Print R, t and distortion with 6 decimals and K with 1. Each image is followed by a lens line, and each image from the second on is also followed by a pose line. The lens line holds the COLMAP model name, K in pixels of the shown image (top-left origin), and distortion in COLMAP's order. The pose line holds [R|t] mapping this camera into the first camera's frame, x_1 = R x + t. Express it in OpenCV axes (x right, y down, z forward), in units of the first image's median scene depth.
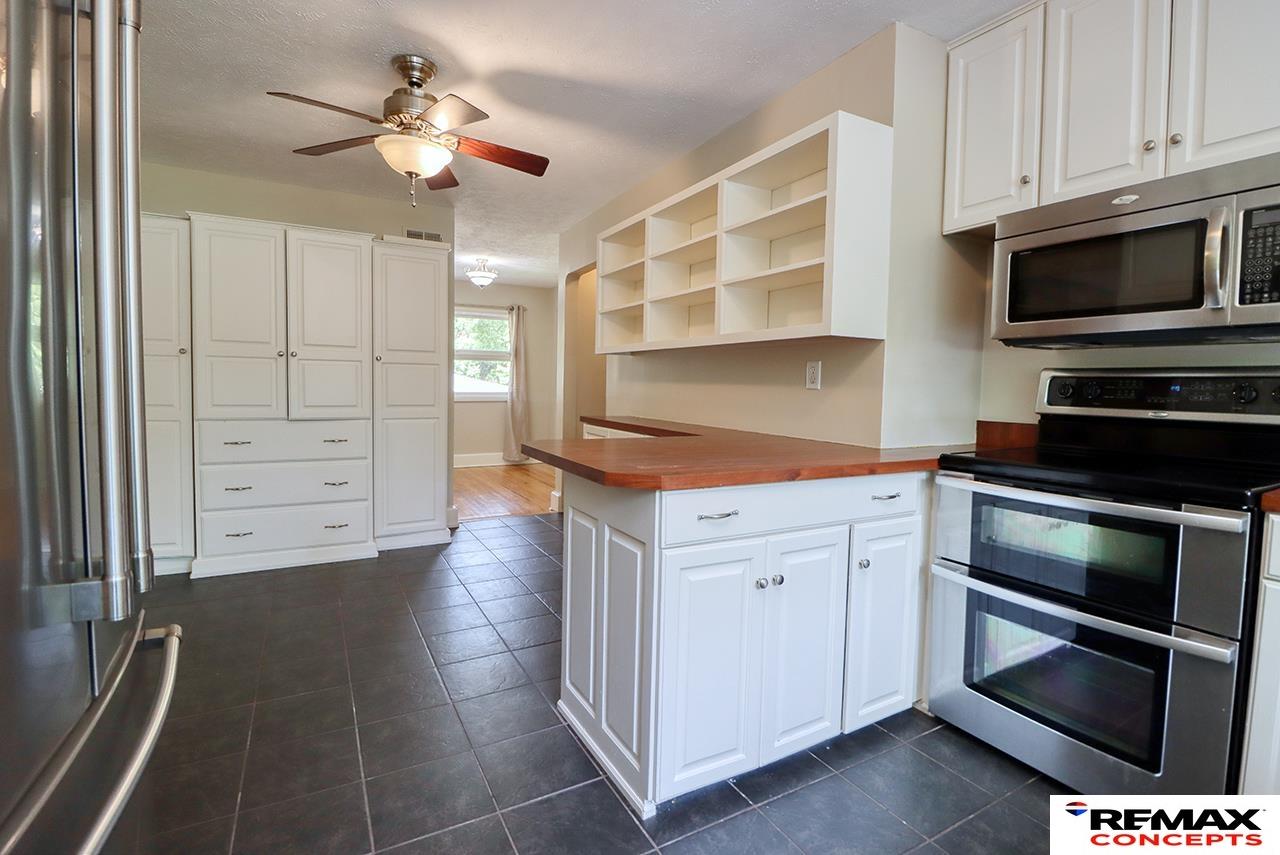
lens RADIAL K [[596.2, 0, 642.2], [0, 596.2, 422.2], [0, 0, 1]] dist [-0.009361, -0.005927]
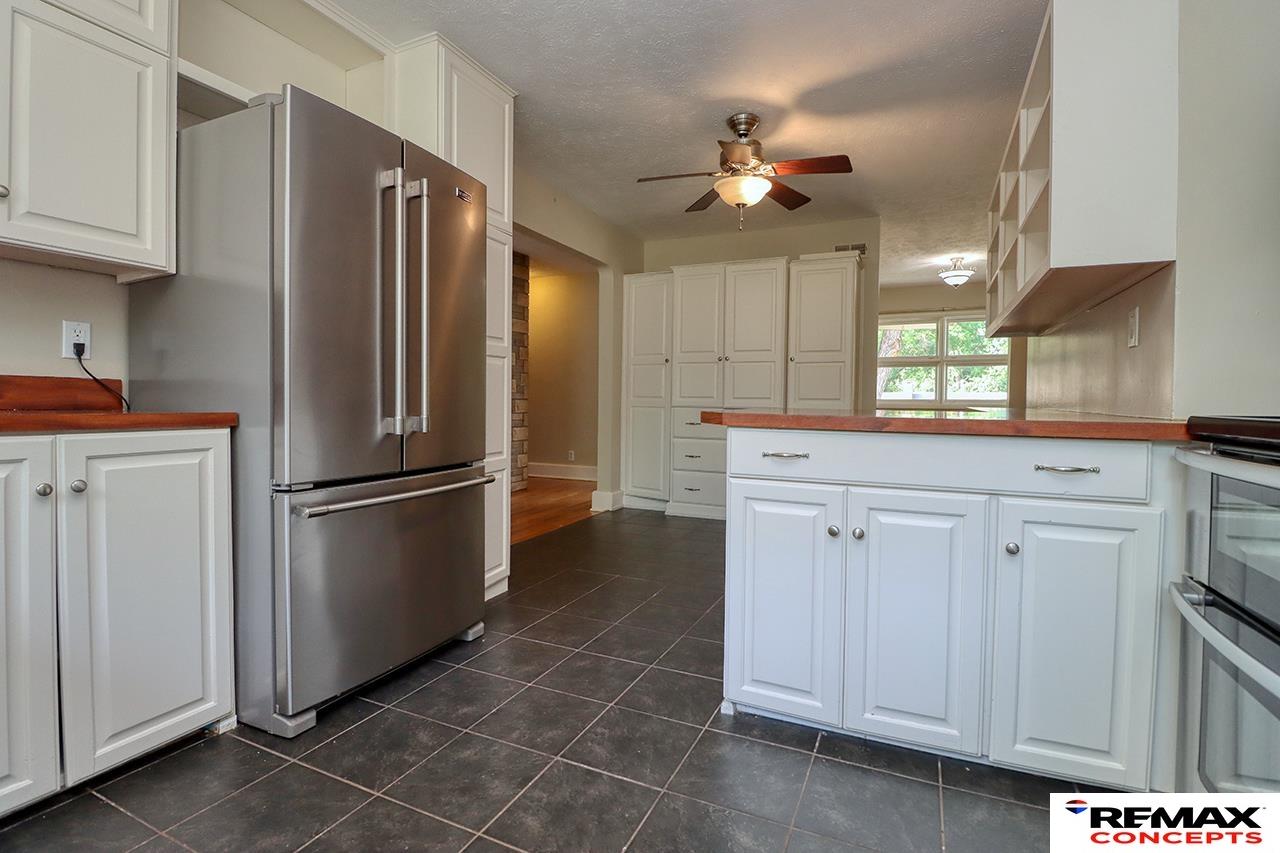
lens RADIAL K [[596.2, 0, 646.3], [0, 596.2, 419.1], [0, 0, 1]] dist [-0.009361, -0.005927]
pose [[0.592747, 0.014438, -0.805260, 0.540400], [-0.050832, 0.998517, -0.019514, 0.079792], [0.803783, 0.052499, 0.592601, 0.101488]]
